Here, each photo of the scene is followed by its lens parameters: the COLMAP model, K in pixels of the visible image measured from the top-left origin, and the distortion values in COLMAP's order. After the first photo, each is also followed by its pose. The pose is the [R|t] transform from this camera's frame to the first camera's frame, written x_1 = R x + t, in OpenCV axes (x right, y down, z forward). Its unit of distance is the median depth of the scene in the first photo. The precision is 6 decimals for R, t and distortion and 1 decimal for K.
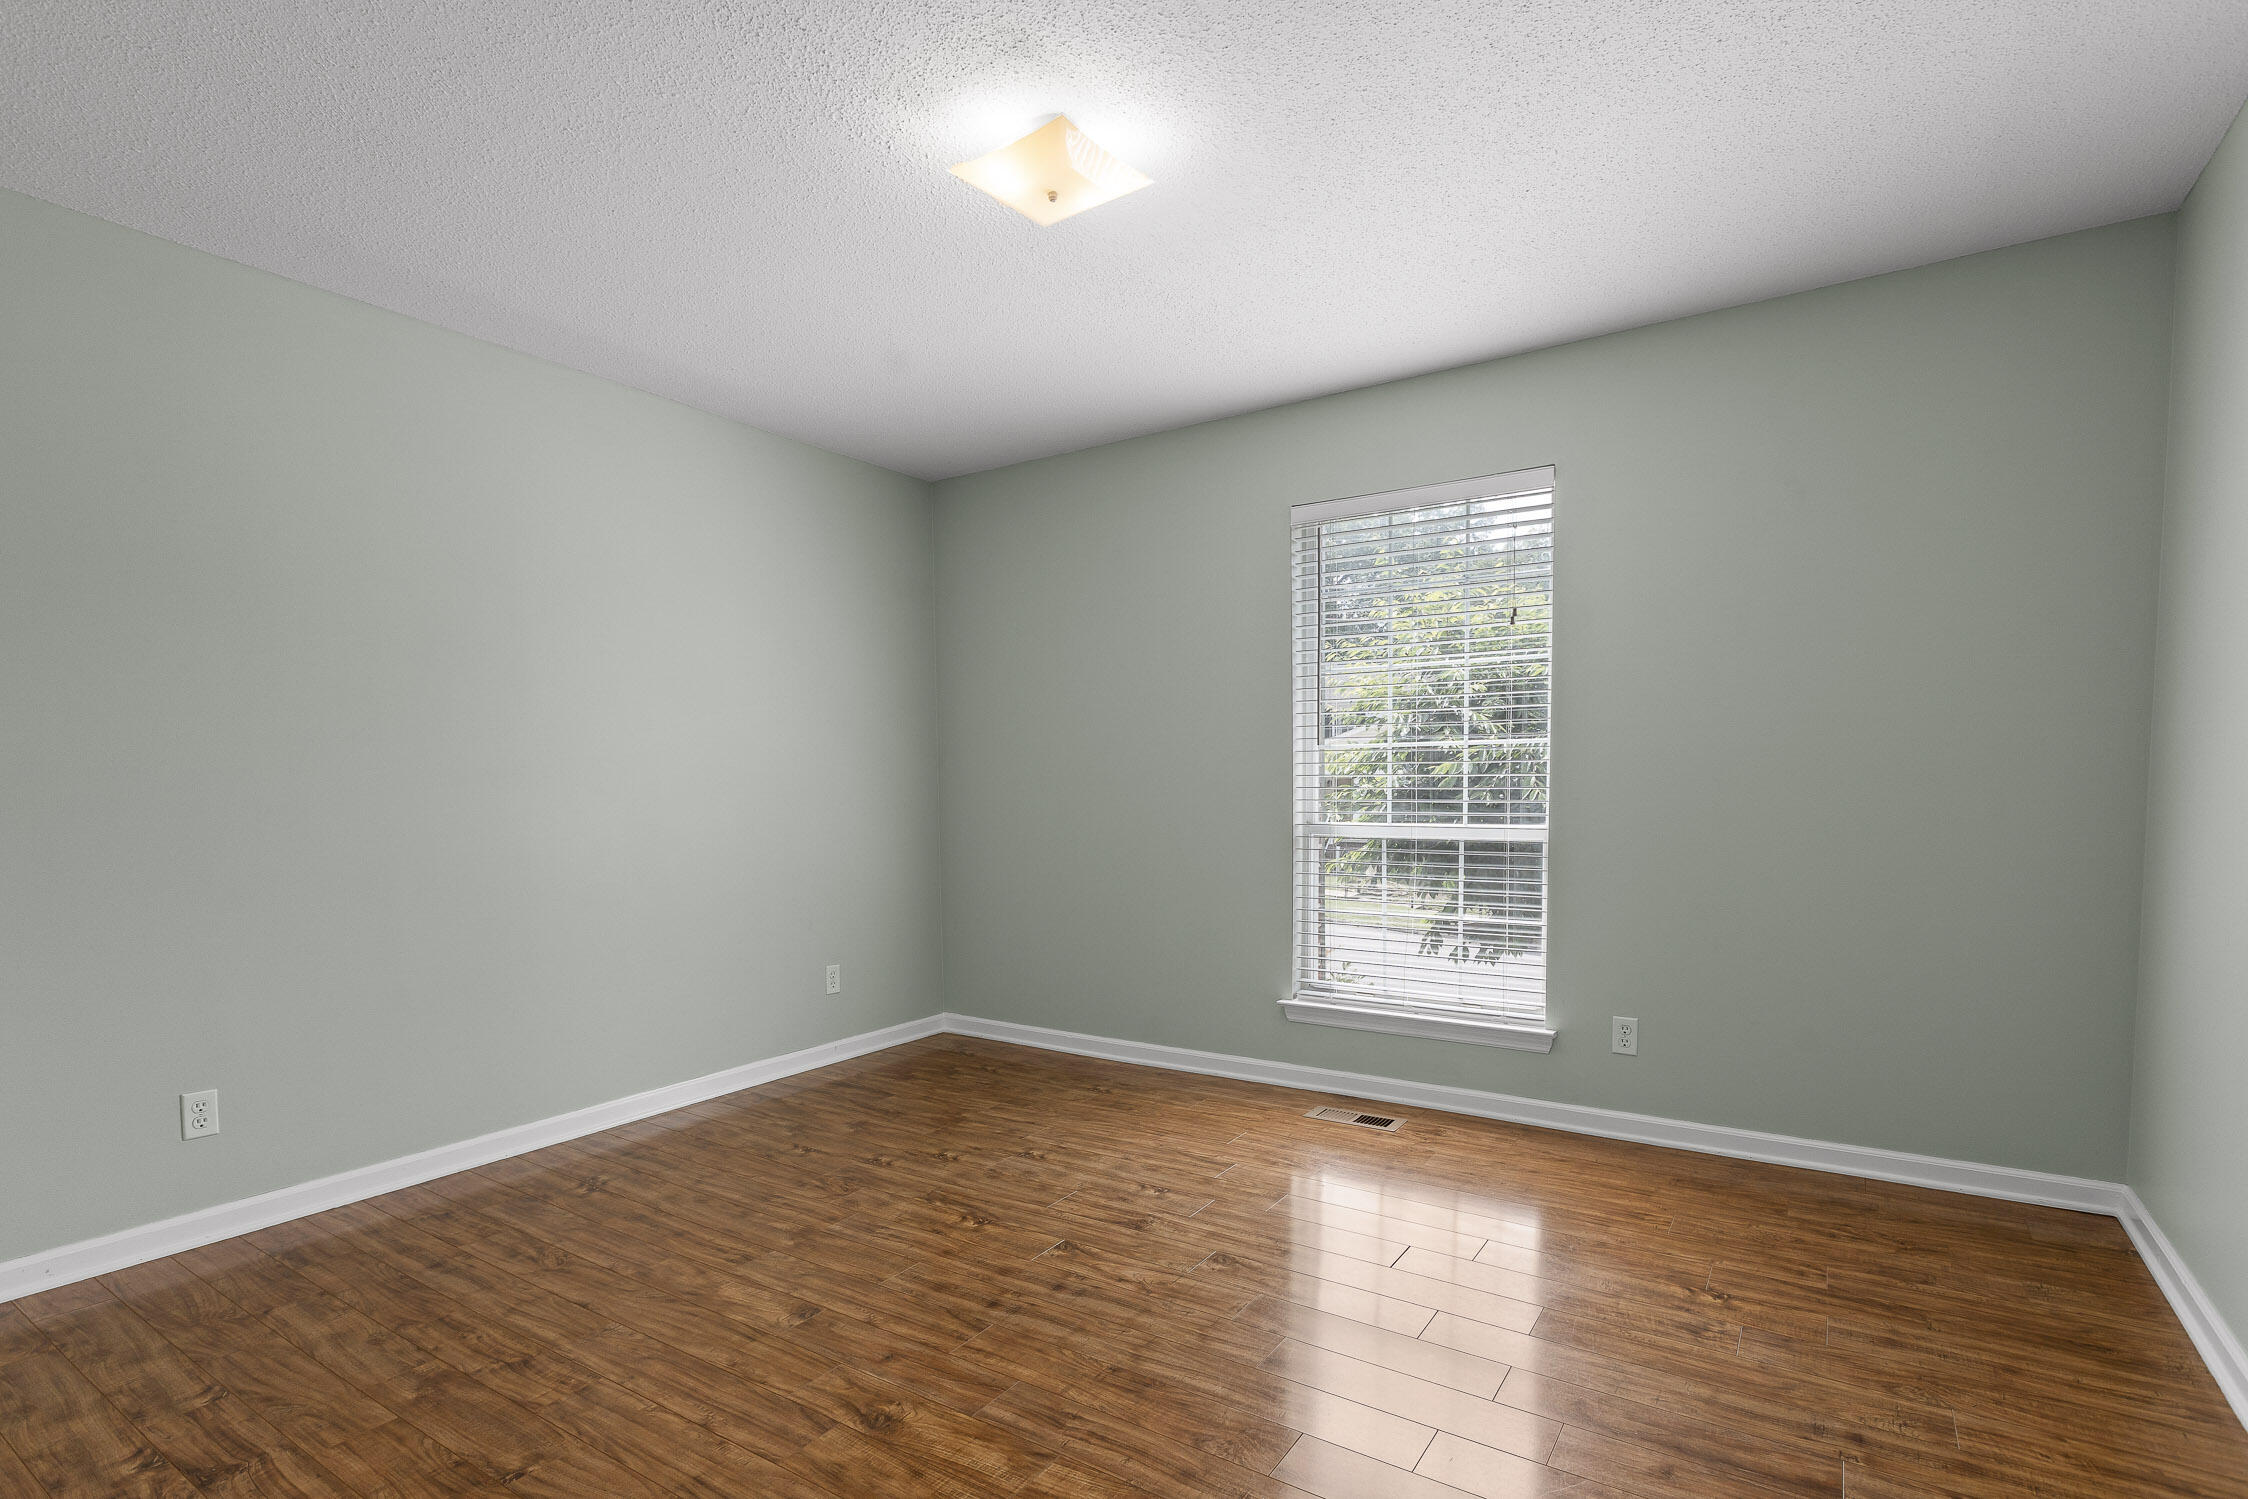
lens RADIAL K [[1082.1, 0, 1128.7], [0, 1082.1, 753.0], [0, 0, 1]] dist [0.002189, 0.000326]
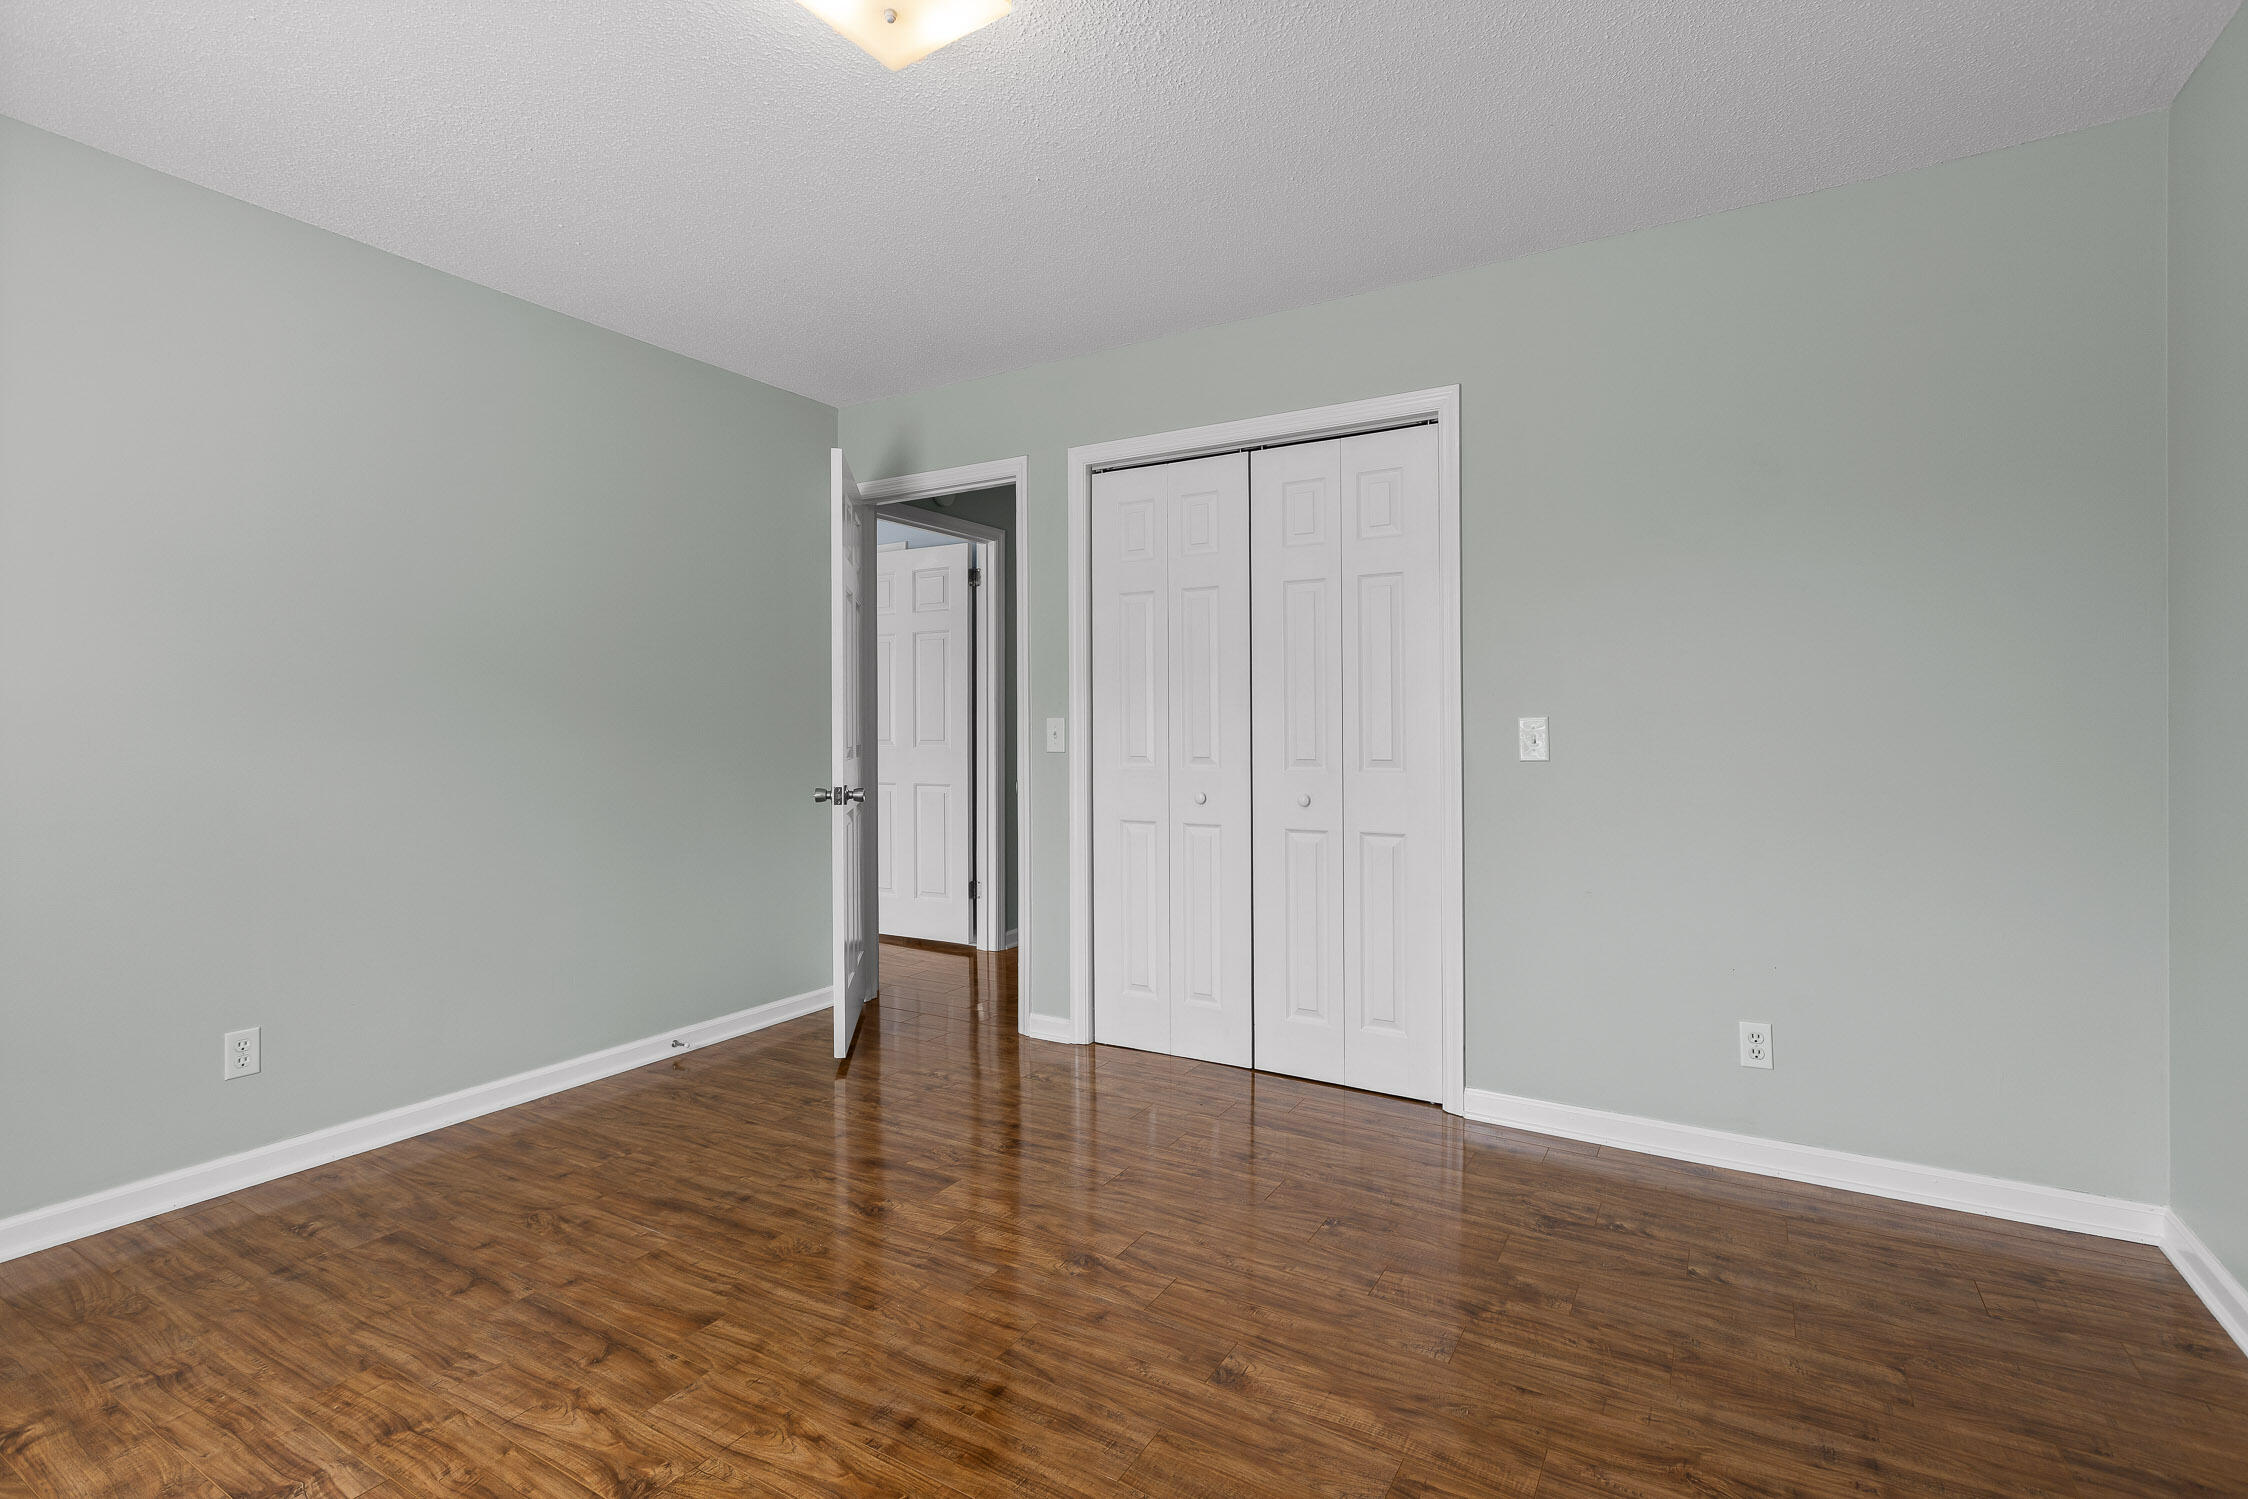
lens RADIAL K [[1027.4, 0, 1130.5], [0, 1027.4, 745.2], [0, 0, 1]] dist [-0.002440, -0.000359]
pose [[-0.998757, 0.014221, -0.047781, -0.204157], [0.014698, 0.999846, -0.009640, 0.051162], [0.047637, -0.010331, -0.998811, 1.853264]]
